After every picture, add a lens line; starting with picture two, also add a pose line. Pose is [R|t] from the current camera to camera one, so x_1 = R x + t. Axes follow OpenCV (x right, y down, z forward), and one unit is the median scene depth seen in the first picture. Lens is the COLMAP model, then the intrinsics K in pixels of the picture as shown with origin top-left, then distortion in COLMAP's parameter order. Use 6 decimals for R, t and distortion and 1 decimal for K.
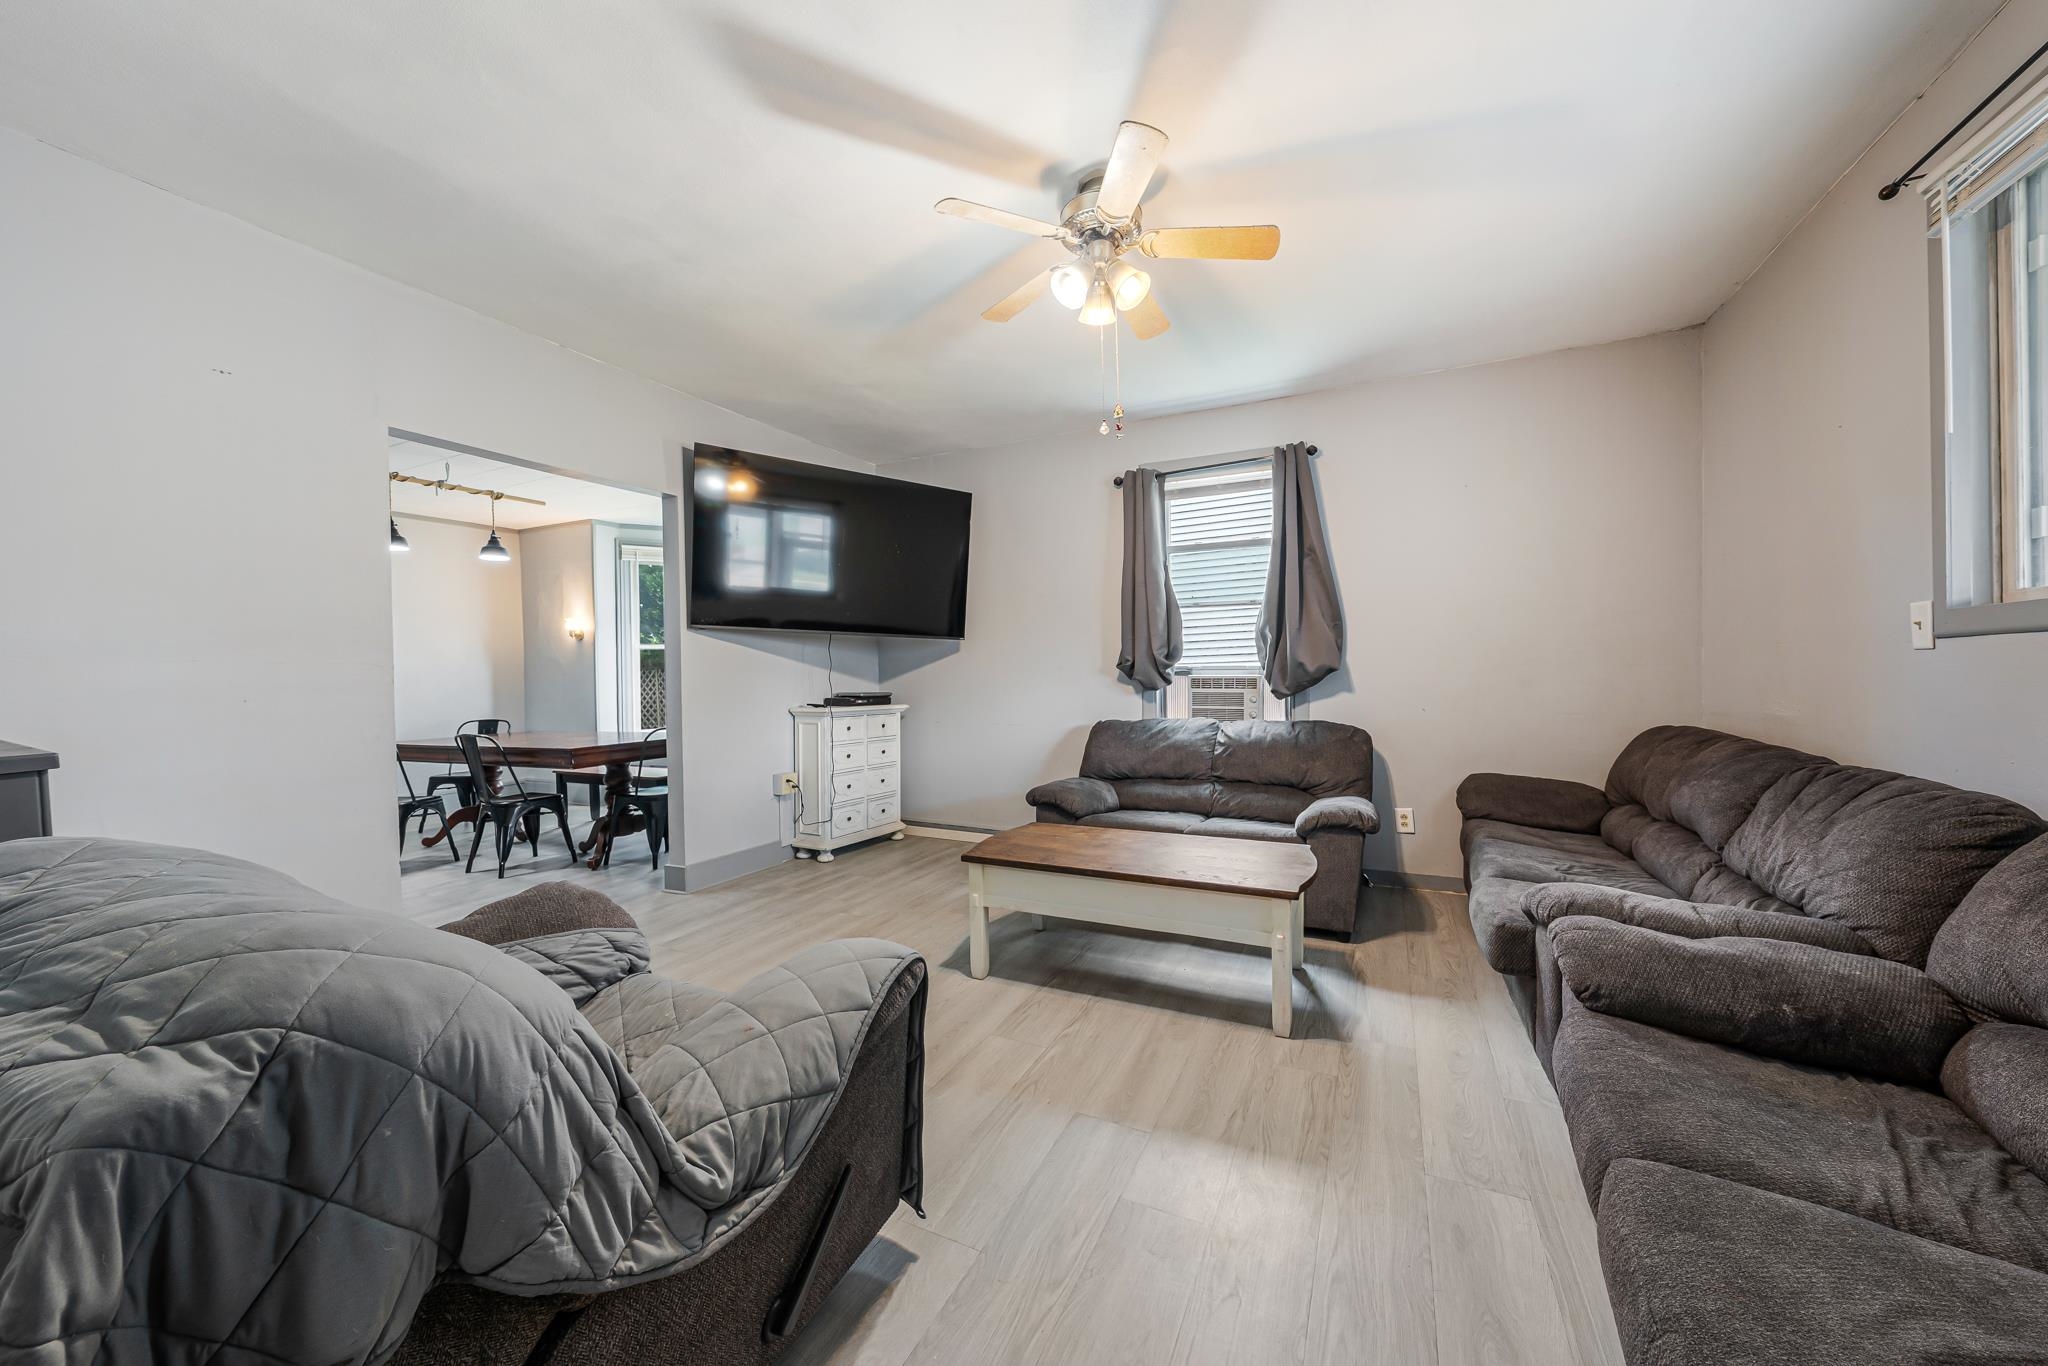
lens RADIAL K [[719.4, 0, 1017.7], [0, 719.4, 679.1], [0, 0, 1]] dist [0.000373, 0.000000]
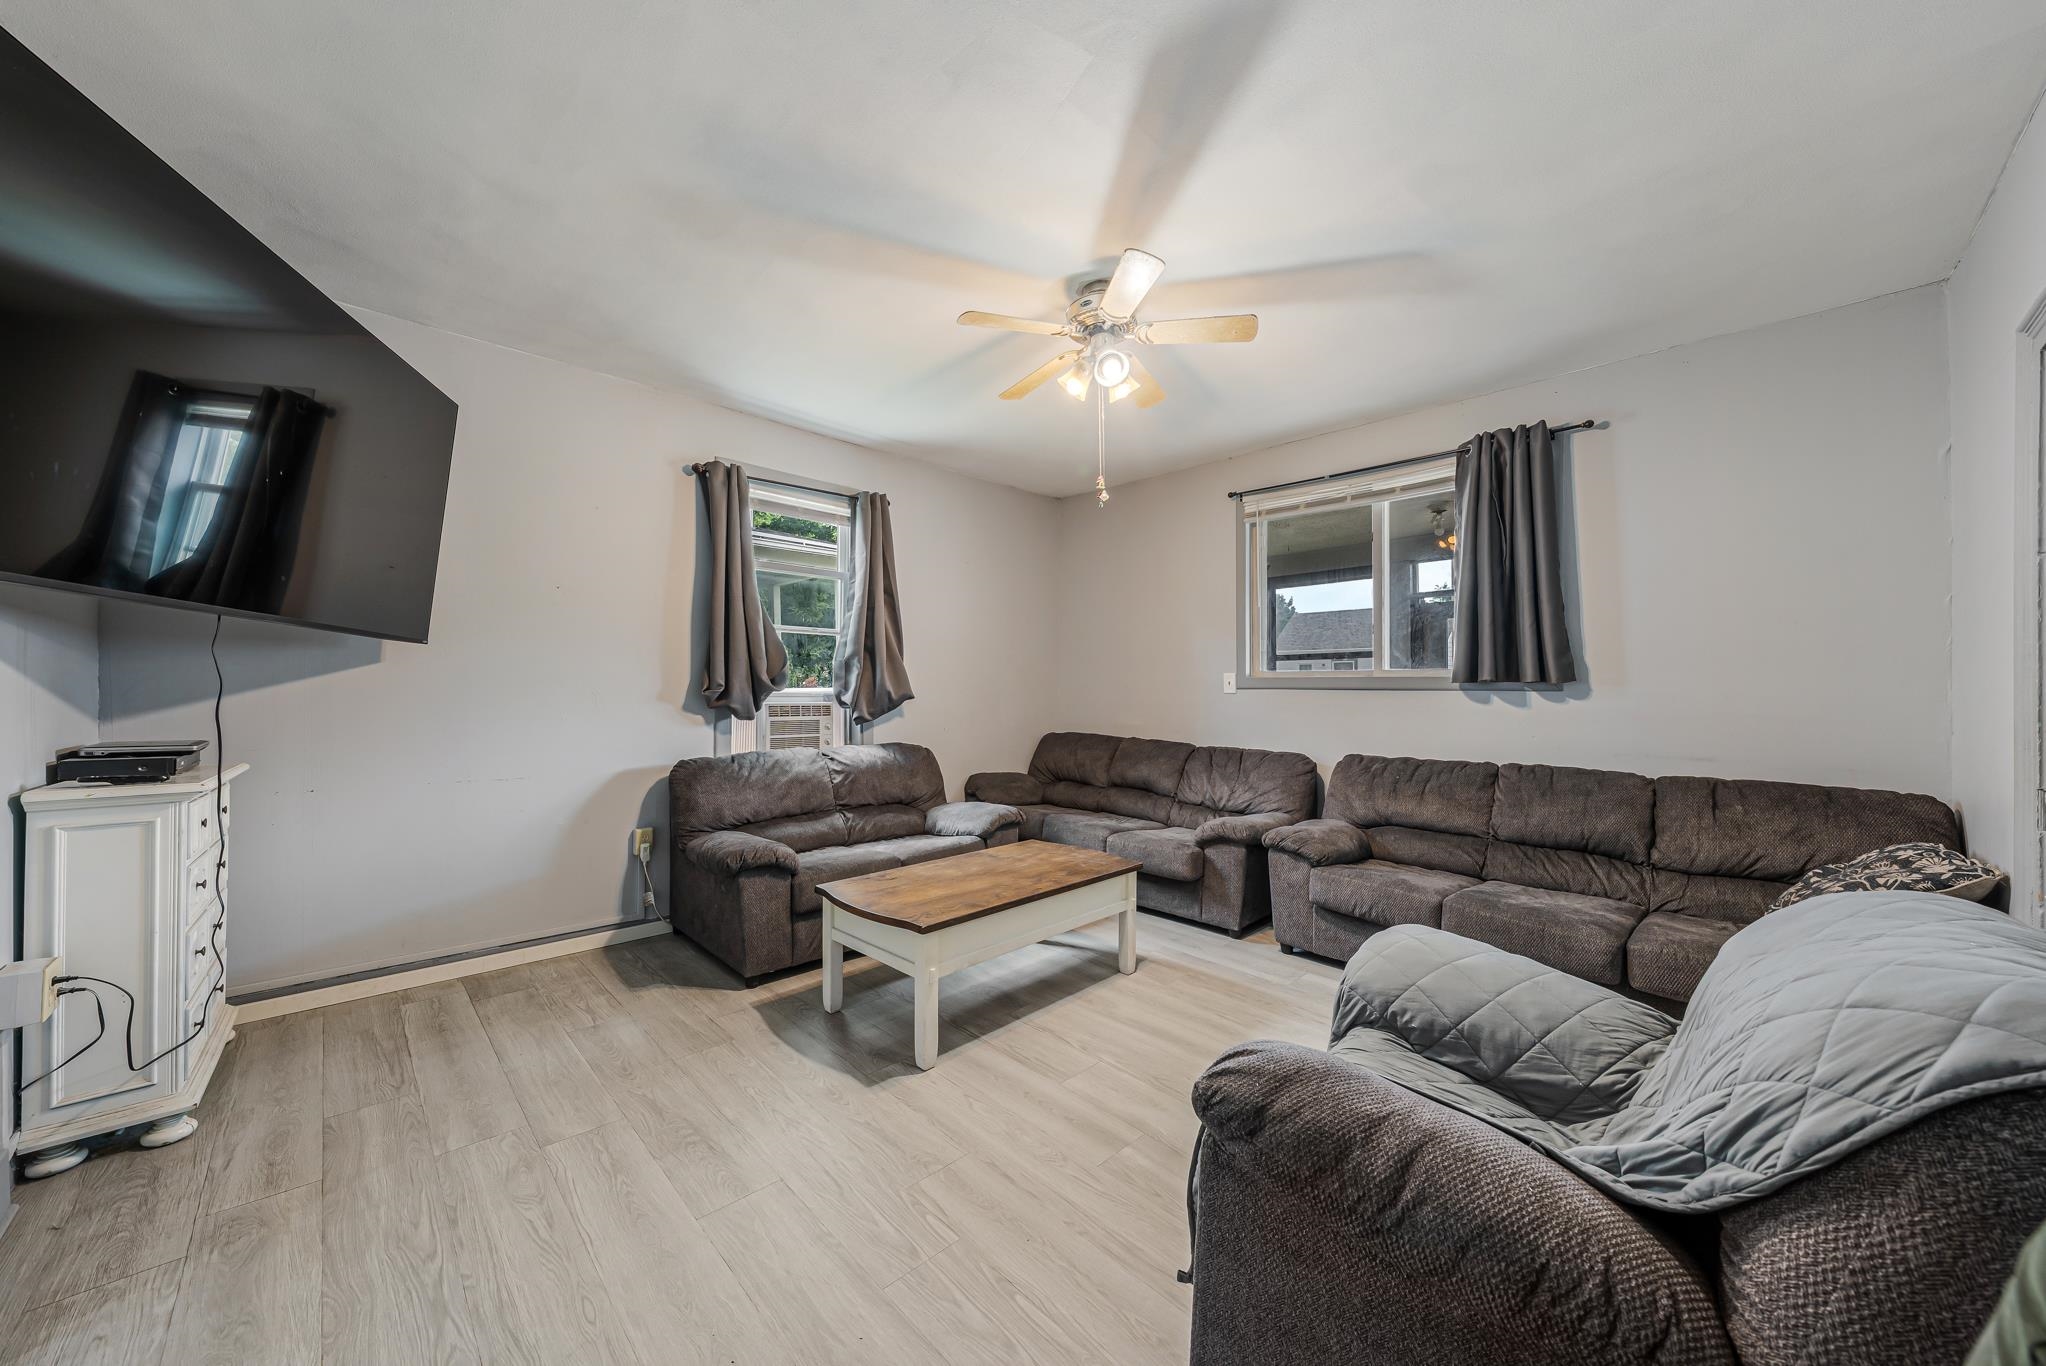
lens RADIAL K [[718.7, 0, 1016.7], [0, 718.7, 682.8], [0, 0, 1]] dist [0.000373, 0.000000]
pose [[0.340359, 0.018535, 0.940113, -0.576950], [-0.002635, 0.999821, -0.018759, -0.015970], [-0.940292, 0.003908, 0.340347, 0.427677]]
